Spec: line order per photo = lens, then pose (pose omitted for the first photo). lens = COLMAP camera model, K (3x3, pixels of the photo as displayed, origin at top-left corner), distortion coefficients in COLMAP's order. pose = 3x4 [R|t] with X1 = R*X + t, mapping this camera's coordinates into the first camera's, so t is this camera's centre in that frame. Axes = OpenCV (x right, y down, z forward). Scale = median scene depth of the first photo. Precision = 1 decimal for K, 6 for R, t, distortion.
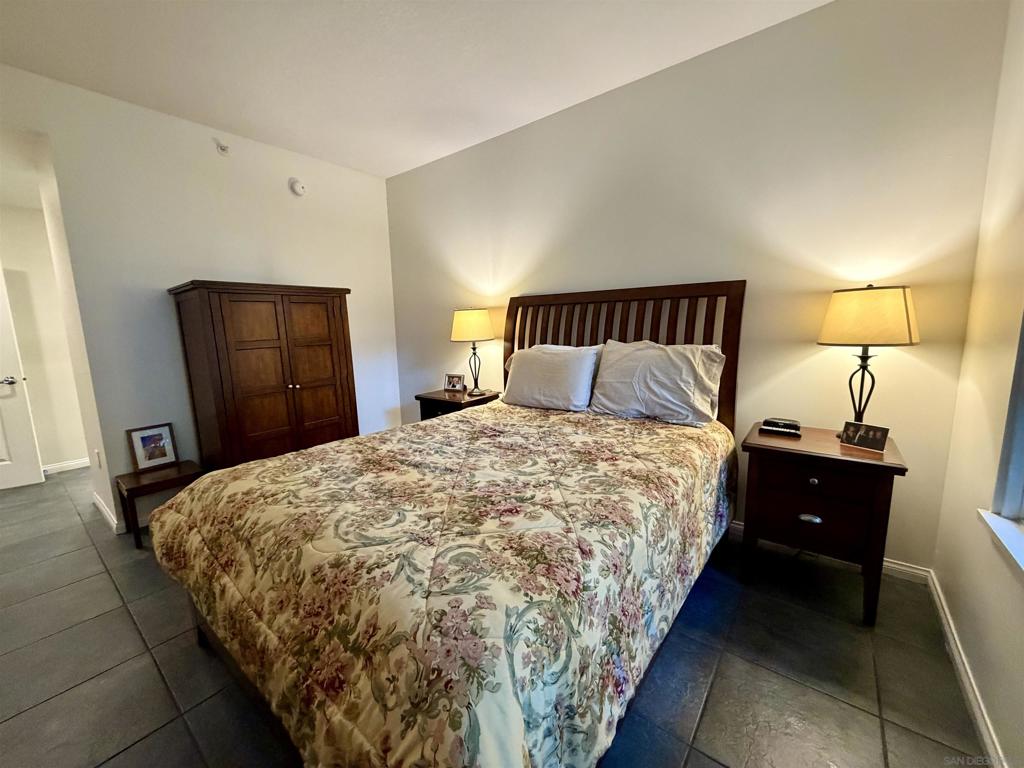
lens RADIAL K [[407.6, 0, 507.7], [0, 407.6, 383.9], [0, 0, 1]] dist [0.001185, -0.000002]
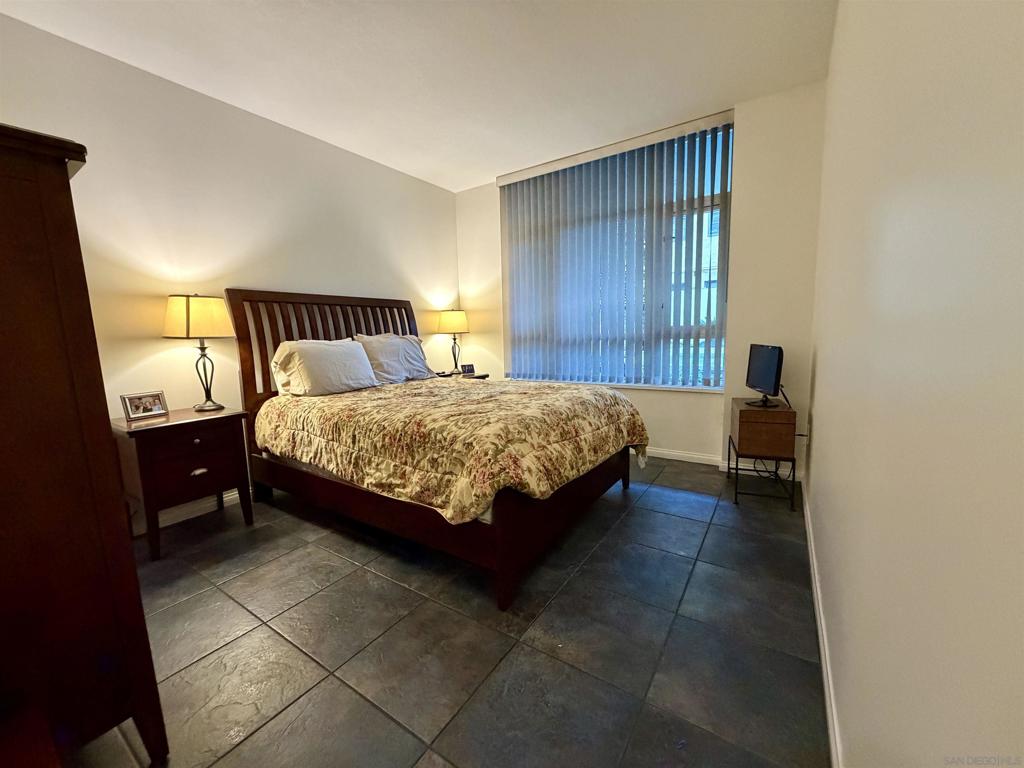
lens RADIAL K [[407.6, 0, 507.7], [0, 407.6, 383.9], [0, 0, 1]] dist [0.001185, -0.000002]
pose [[-0.076579, -0.095737, 0.992457, -1.312874], [0.174994, 0.978638, 0.107906, -0.007838], [-0.981587, 0.181938, -0.058190, 0.738609]]
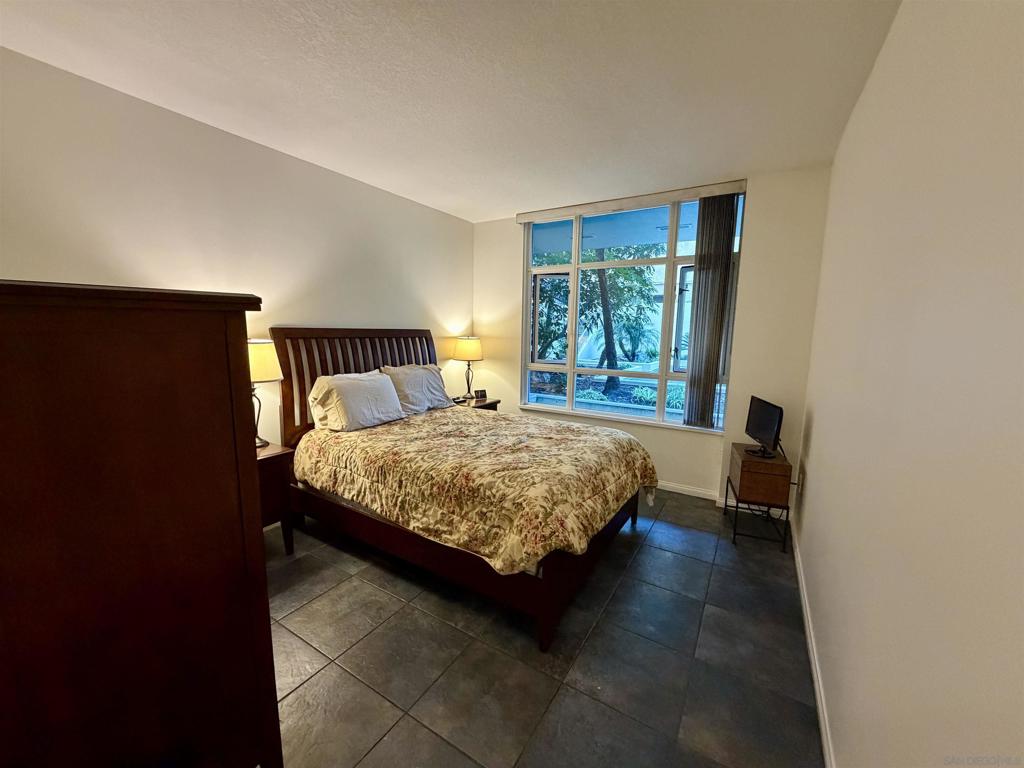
lens RADIAL K [[407.6, 0, 507.7], [0, 407.6, 383.9], [0, 0, 1]] dist [0.001185, -0.000002]
pose [[-0.113149, -0.110242, 0.987443, -1.383713], [0.130745, 0.983531, 0.124787, -0.194693], [-0.984938, 0.143223, -0.096872, 0.859528]]
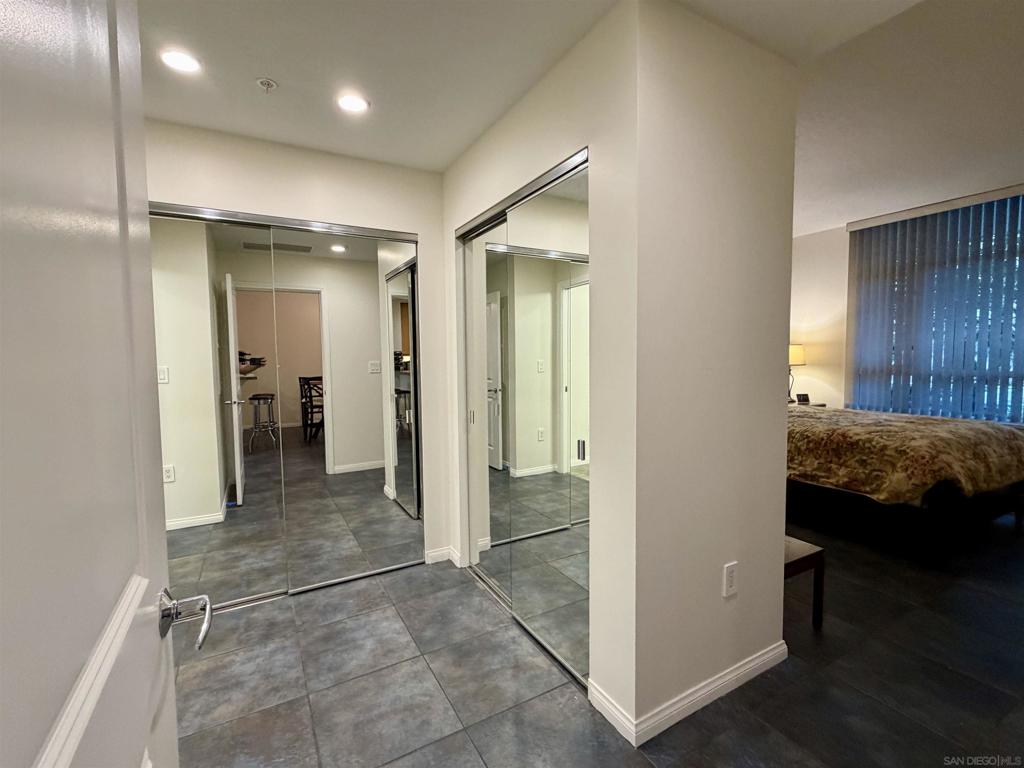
lens RADIAL K [[460.9, 0, 510.0], [0, 460.9, 384.3], [0, 0, 1]] dist [0.002034, -0.000959]
pose [[0.381183, -0.035681, 0.923811, -2.170114], [0.136714, 0.990444, -0.018156, -0.139107], [-0.914335, 0.133219, 0.382419, 1.280487]]
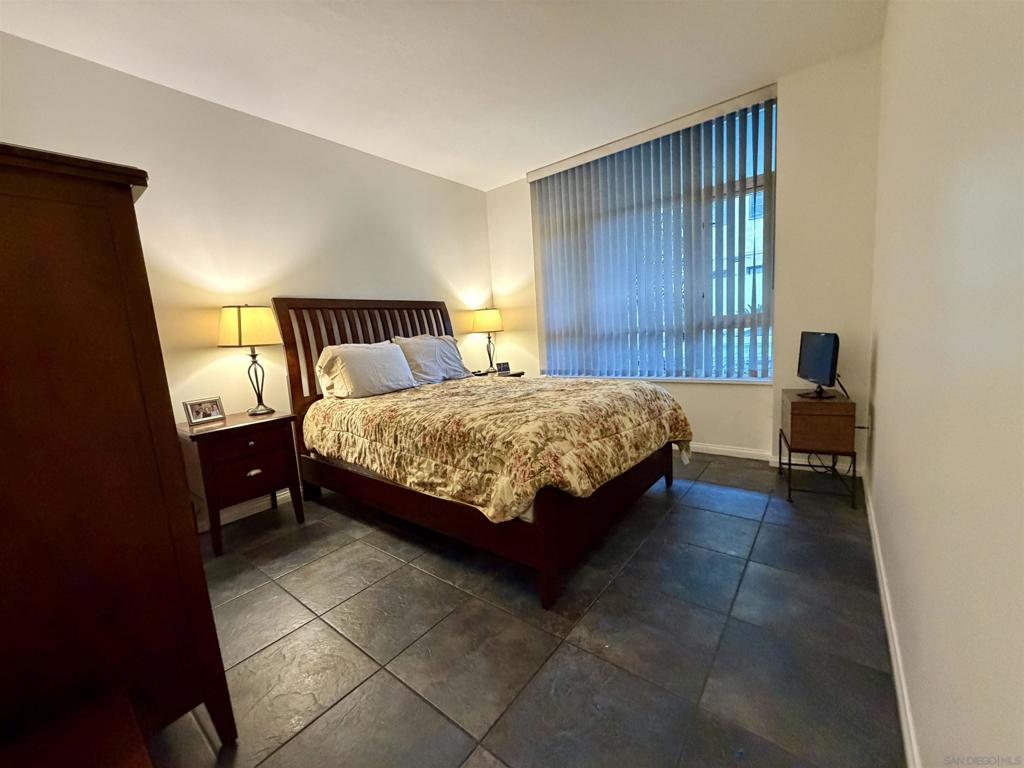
lens RADIAL K [[407.6, 0, 507.7], [0, 407.6, 383.9], [0, 0, 1]] dist [0.001185, -0.000002]
pose [[0.004434, -0.102089, 0.994765, -1.308790], [0.210498, 0.972581, 0.098874, -0.011082], [-0.977584, 0.208958, 0.025801, 0.744484]]
